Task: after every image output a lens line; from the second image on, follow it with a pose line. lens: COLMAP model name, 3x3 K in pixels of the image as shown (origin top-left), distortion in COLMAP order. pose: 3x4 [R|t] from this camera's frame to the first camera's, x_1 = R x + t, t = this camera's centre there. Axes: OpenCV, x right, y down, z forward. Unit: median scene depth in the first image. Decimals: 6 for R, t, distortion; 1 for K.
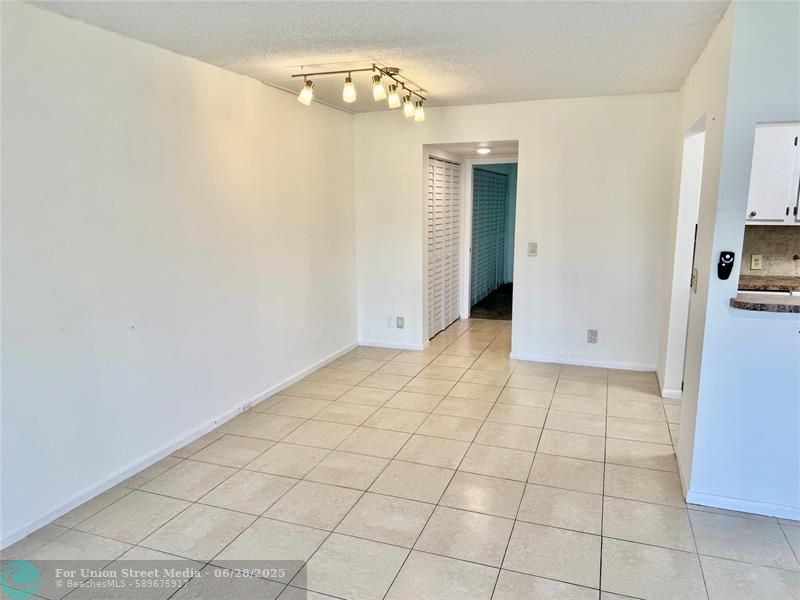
lens RADIAL K [[564.3, 0, 404.1], [0, 564.3, 298.9], [0, 0, 1]] dist [0.023698, -0.037544]
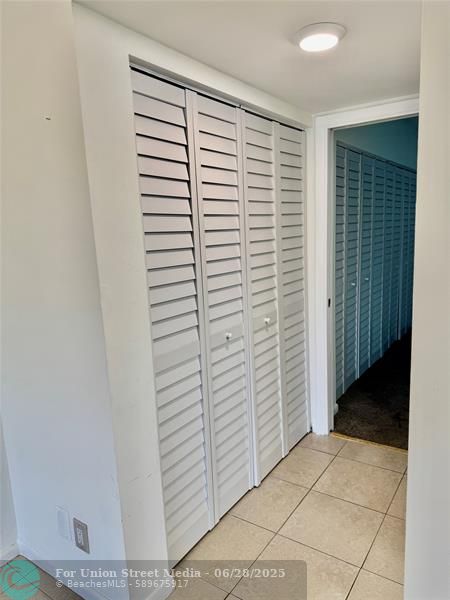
lens RADIAL K [[423.3, 0, 226.2], [0, 423.3, 300.1], [0, 0, 1]] dist [0.023698, -0.037544]
pose [[0.967649, -0.007722, -0.252182, 0.123882], [0.008542, 0.999961, 0.002160, -0.089092], [0.252156, -0.004244, 0.967677, 0.610894]]
